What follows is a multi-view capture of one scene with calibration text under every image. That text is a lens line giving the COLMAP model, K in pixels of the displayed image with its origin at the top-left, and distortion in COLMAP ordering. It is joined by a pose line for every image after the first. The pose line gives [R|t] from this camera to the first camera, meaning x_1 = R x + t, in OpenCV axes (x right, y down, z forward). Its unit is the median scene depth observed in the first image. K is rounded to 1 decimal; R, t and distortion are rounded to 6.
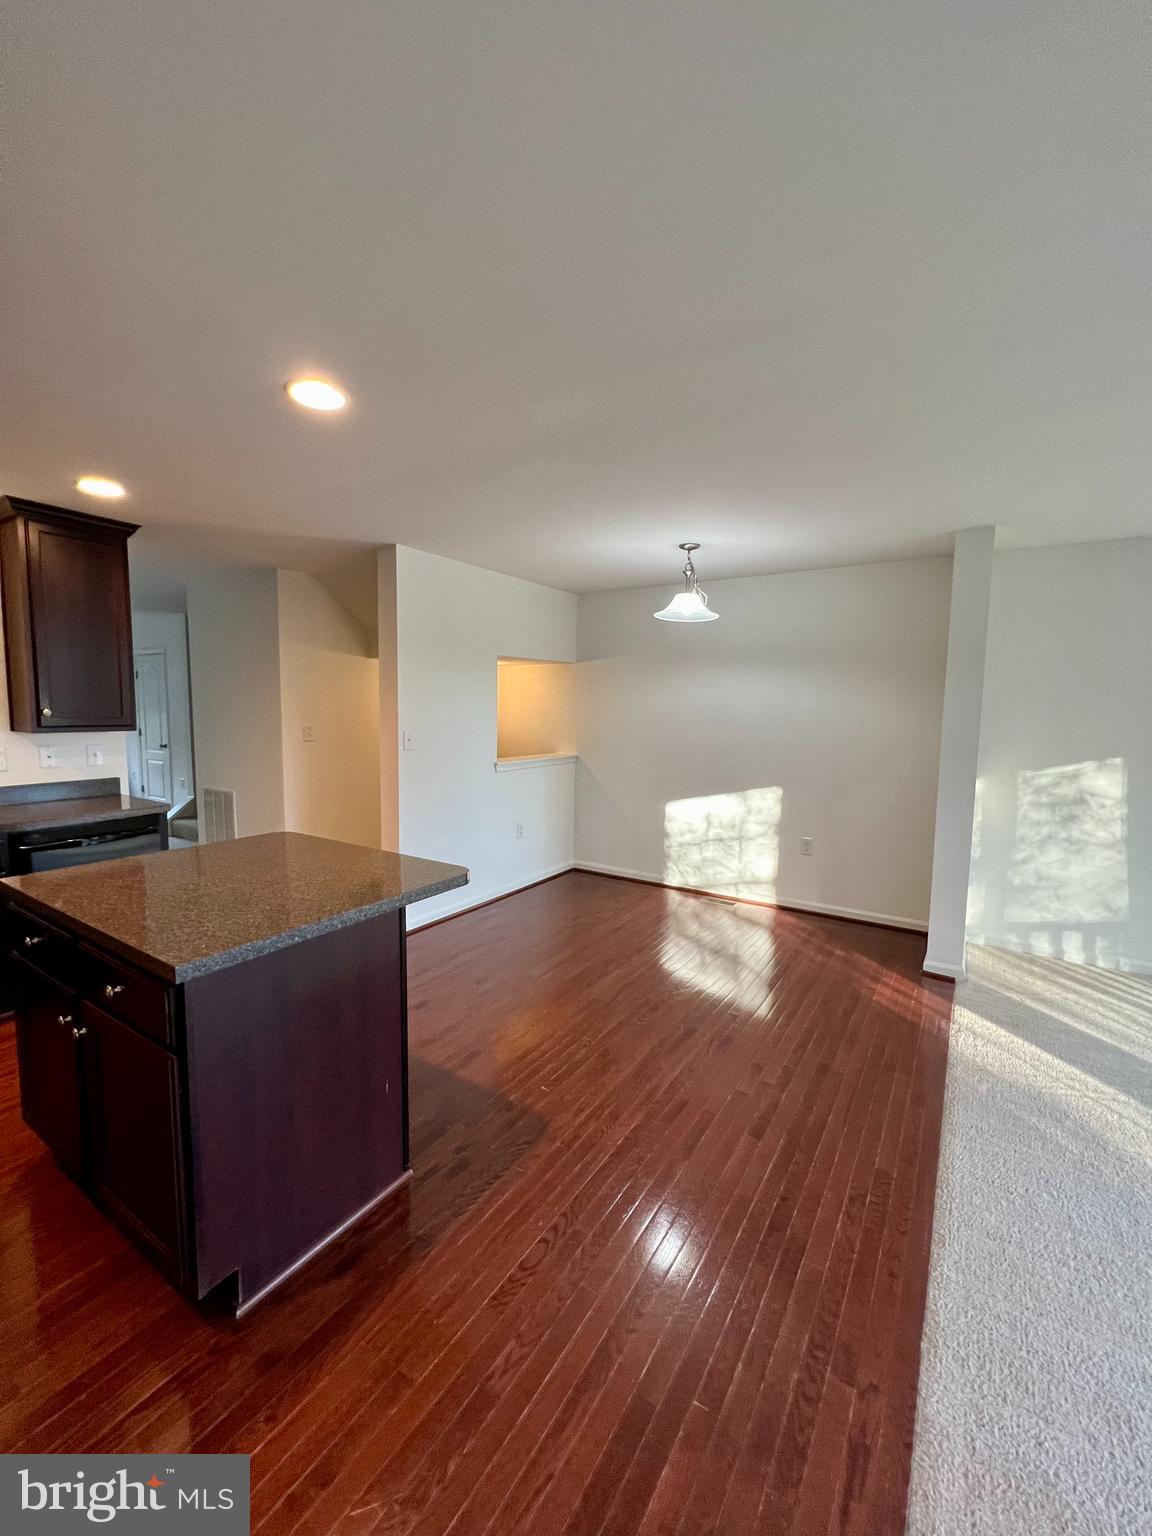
lens RADIAL K [[616.8, 0, 577.8], [0, 616.8, 765.3], [0, 0, 1]] dist [-0.003165, 0.000863]
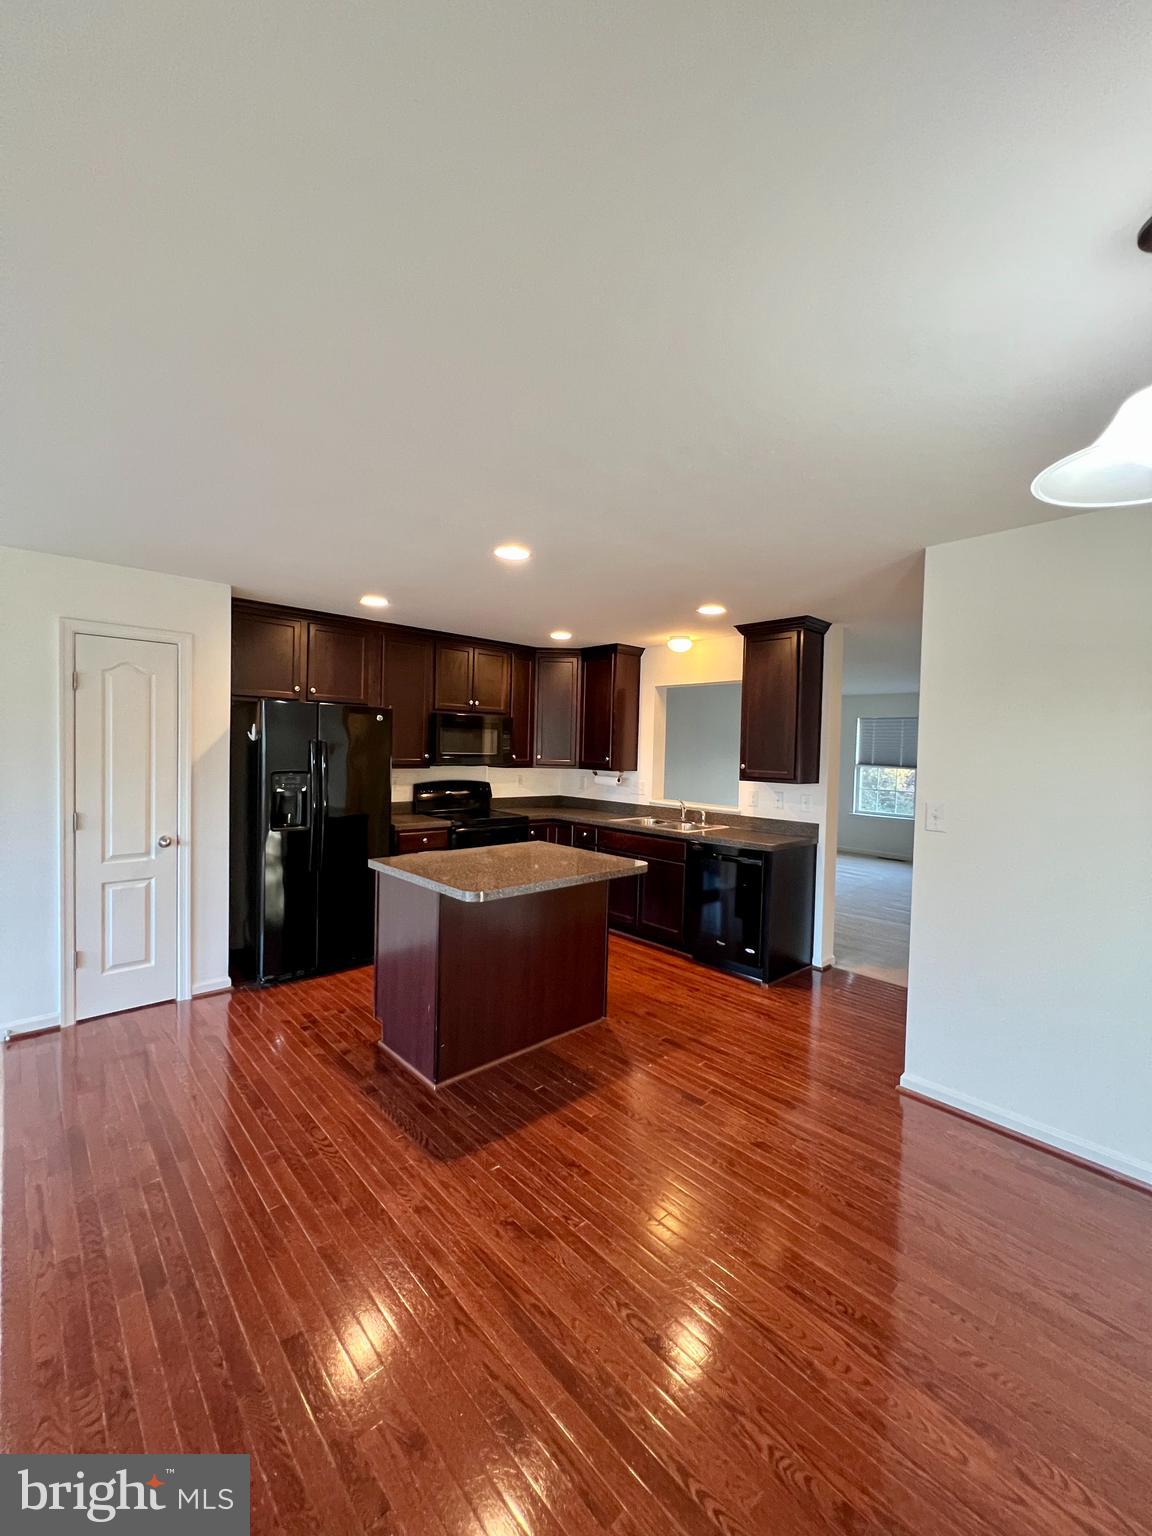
lens RADIAL K [[616.8, 0, 577.7], [0, 616.8, 763.9], [0, 0, 1]] dist [-0.003165, 0.000863]
pose [[-0.246358, 0.004312, -0.969169, 0.632830], [-0.119783, 0.992188, 0.034863, -0.097094], [0.961748, 0.124679, -0.243917, 0.988731]]
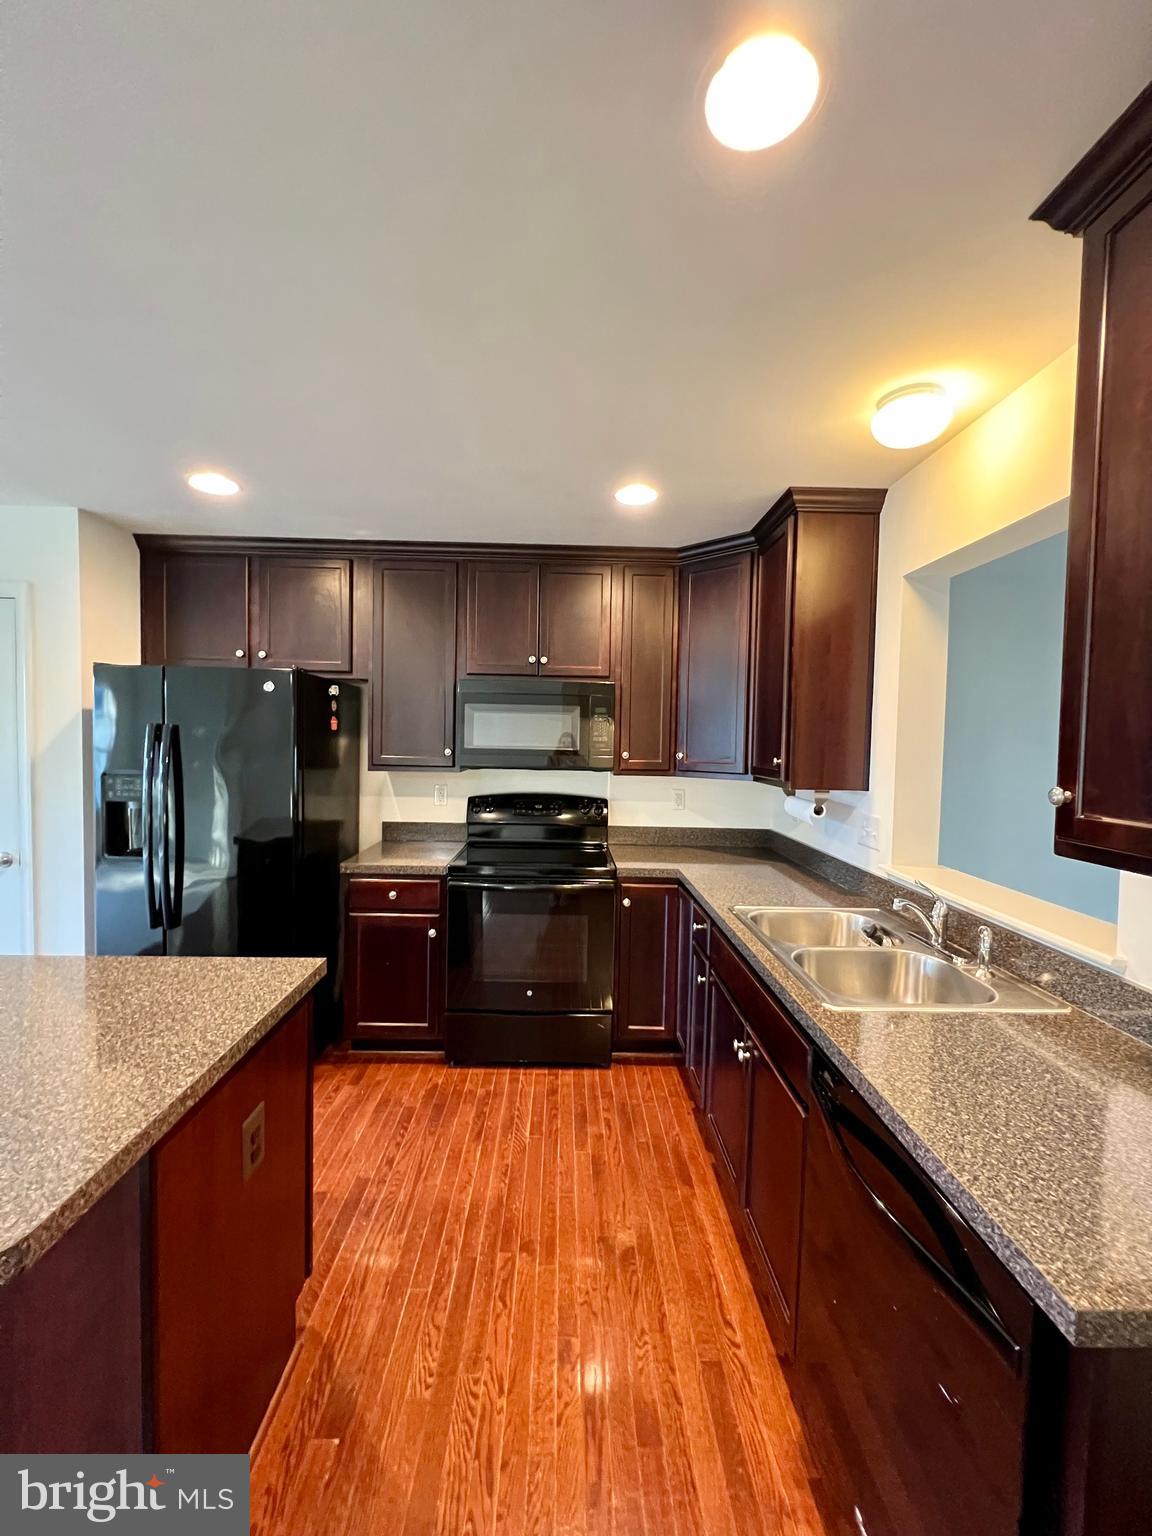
lens RADIAL K [[616.8, 0, 577.5], [0, 616.8, 765.1], [0, 0, 1]] dist [-0.003165, 0.000863]
pose [[-0.825738, -0.007994, -0.563997, -0.464853], [-0.084357, 0.990404, 0.109468, -0.118524], [0.557710, 0.137969, -0.818489, 1.135409]]
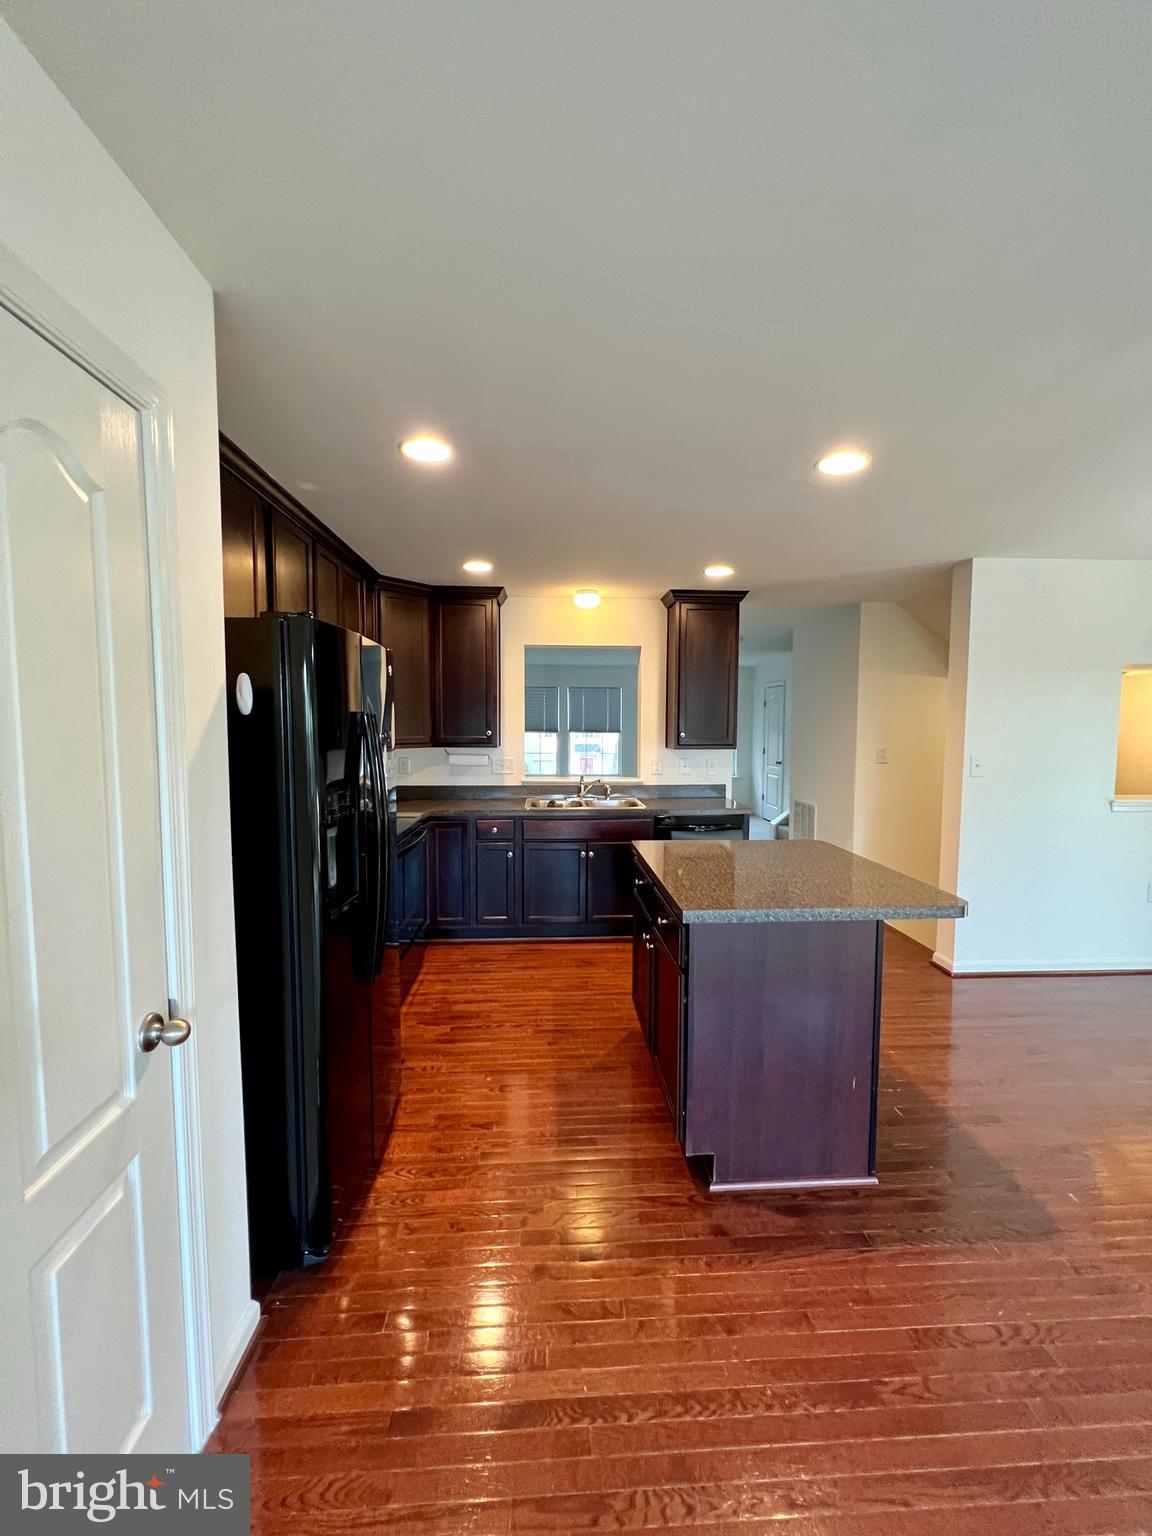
lens RADIAL K [[616.8, 0, 578.1], [0, 616.8, 765.6], [0, 0, 1]] dist [-0.003165, 0.000863]
pose [[0.588585, 0.043623, -0.807258, 0.151645], [-0.071704, 0.997425, 0.001618, 0.000317], [0.805249, 0.056931, 0.590197, -0.032561]]
